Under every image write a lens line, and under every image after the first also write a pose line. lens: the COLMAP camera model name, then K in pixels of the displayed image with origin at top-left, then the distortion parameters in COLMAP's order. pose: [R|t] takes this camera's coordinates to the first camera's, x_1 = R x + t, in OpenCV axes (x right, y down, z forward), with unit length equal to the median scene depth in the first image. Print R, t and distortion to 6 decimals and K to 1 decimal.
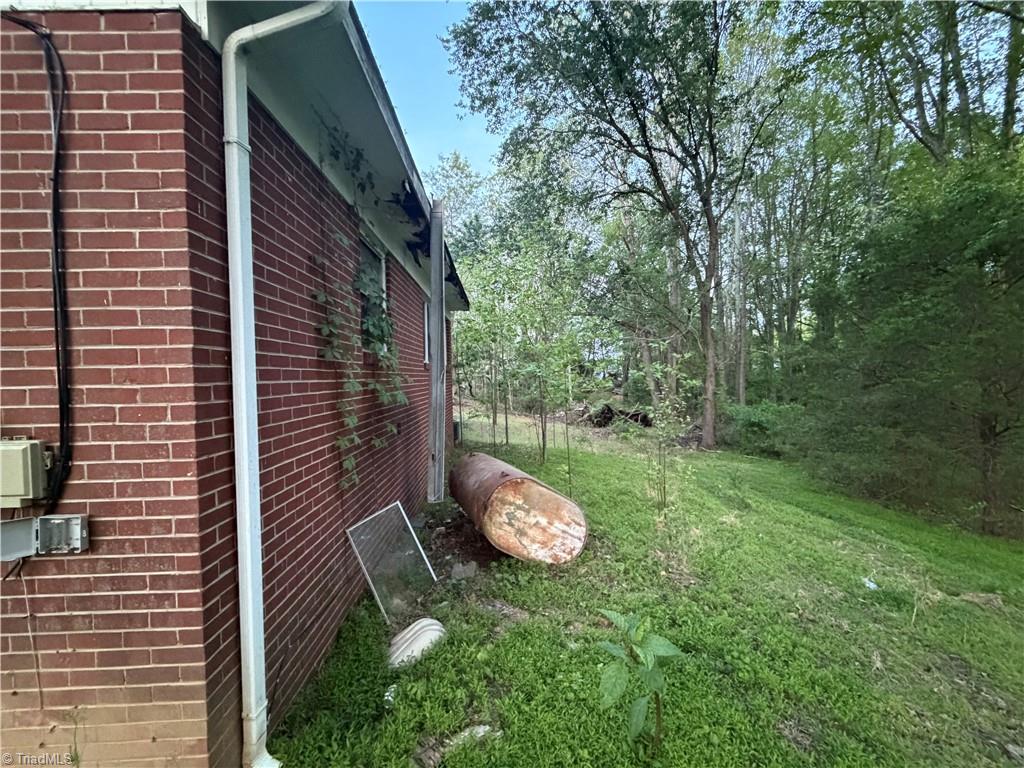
lens RADIAL K [[407.0, 0, 510.3], [0, 407.0, 385.6], [0, 0, 1]] dist [0.001257, -0.000190]
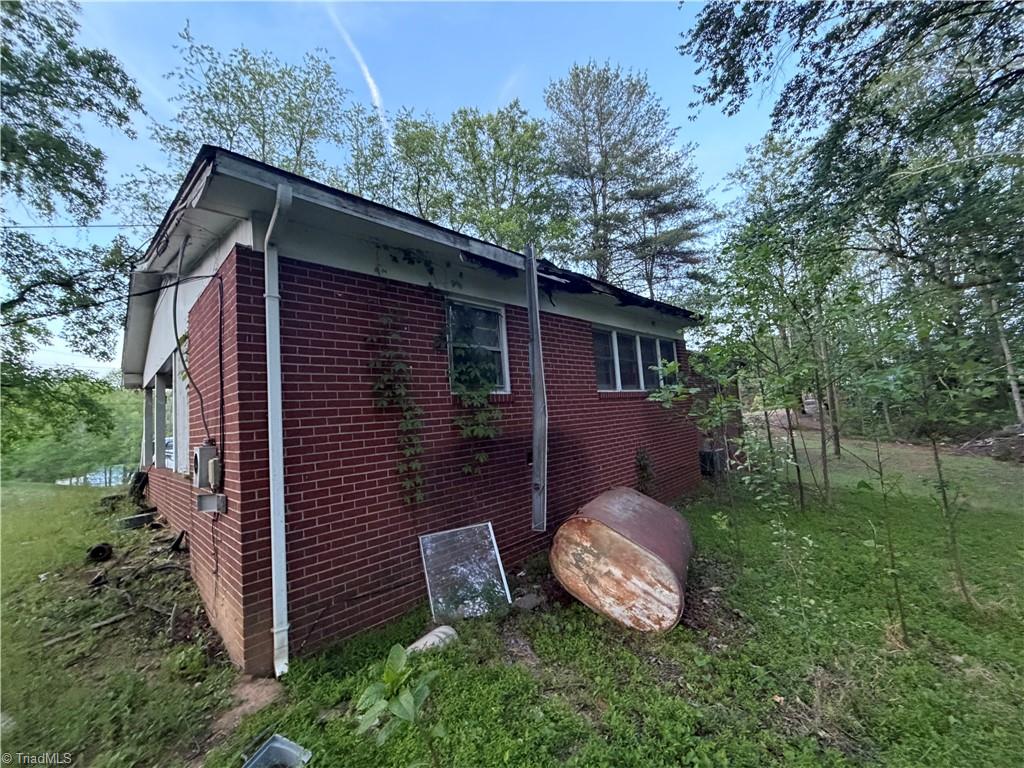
lens RADIAL K [[407.0, 0, 510.3], [0, 407.0, 385.6], [0, 0, 1]] dist [0.001257, -0.000190]
pose [[0.691905, -0.090174, -0.716335, 0.572050], [0.046458, 0.995674, -0.080464, -0.002933], [0.720492, 0.022394, 0.693101, 0.225718]]
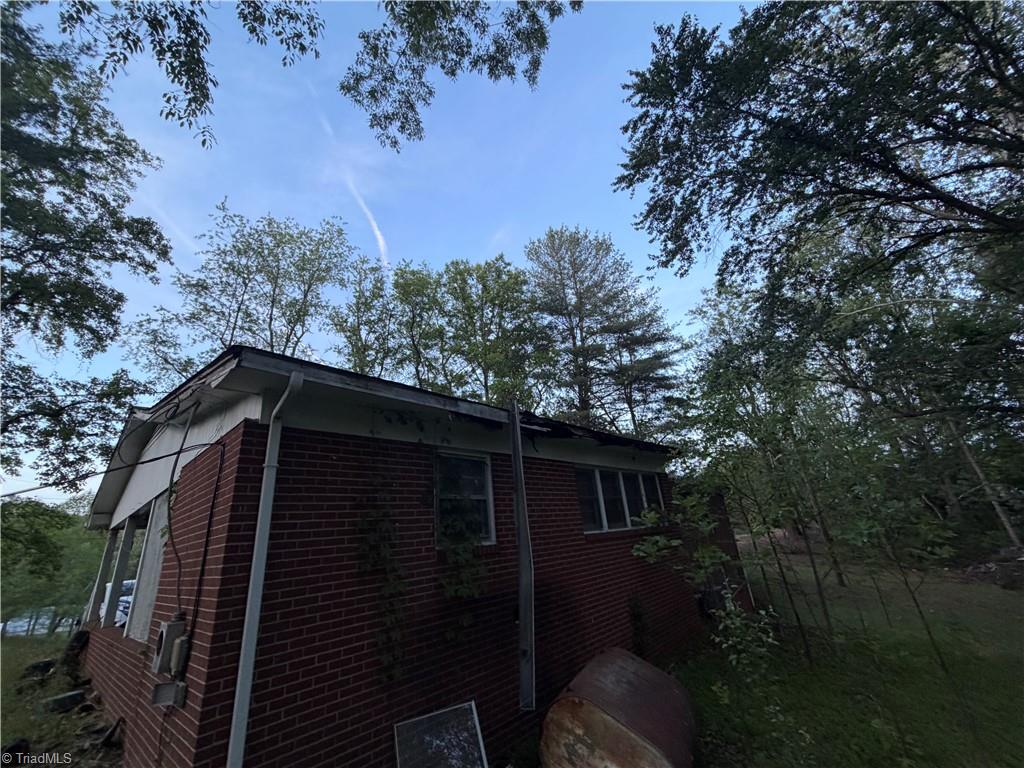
lens RADIAL K [[407.0, 0, 510.3], [0, 407.0, 385.6], [0, 0, 1]] dist [0.001257, -0.000190]
pose [[0.712292, -0.290601, -0.638898, 0.640283], [0.061632, 0.932643, -0.355498, -0.084740], [0.699172, 0.213842, 0.682225, 0.172747]]
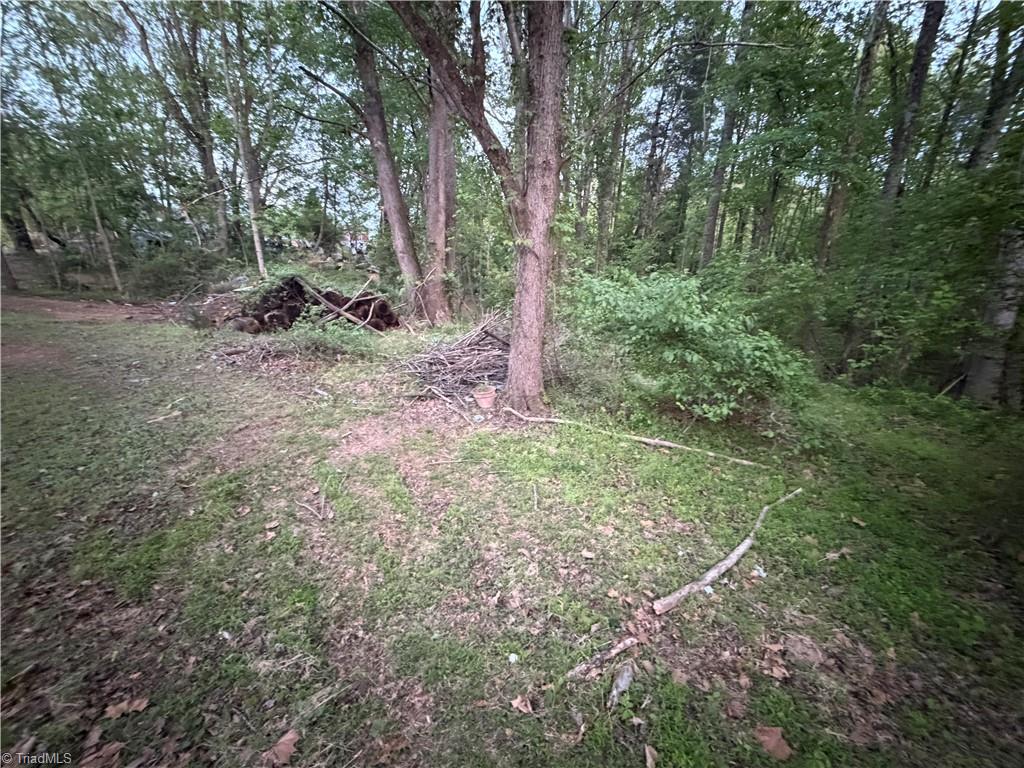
lens RADIAL K [[407.0, 0, 510.3], [0, 407.0, 385.6], [0, 0, 1]] dist [0.001257, -0.000190]
pose [[0.866592, -0.097197, 0.489461, 1.441490], [-0.038696, 0.964806, 0.260102, 0.236499], [-0.497515, -0.244342, 0.832331, 3.360656]]
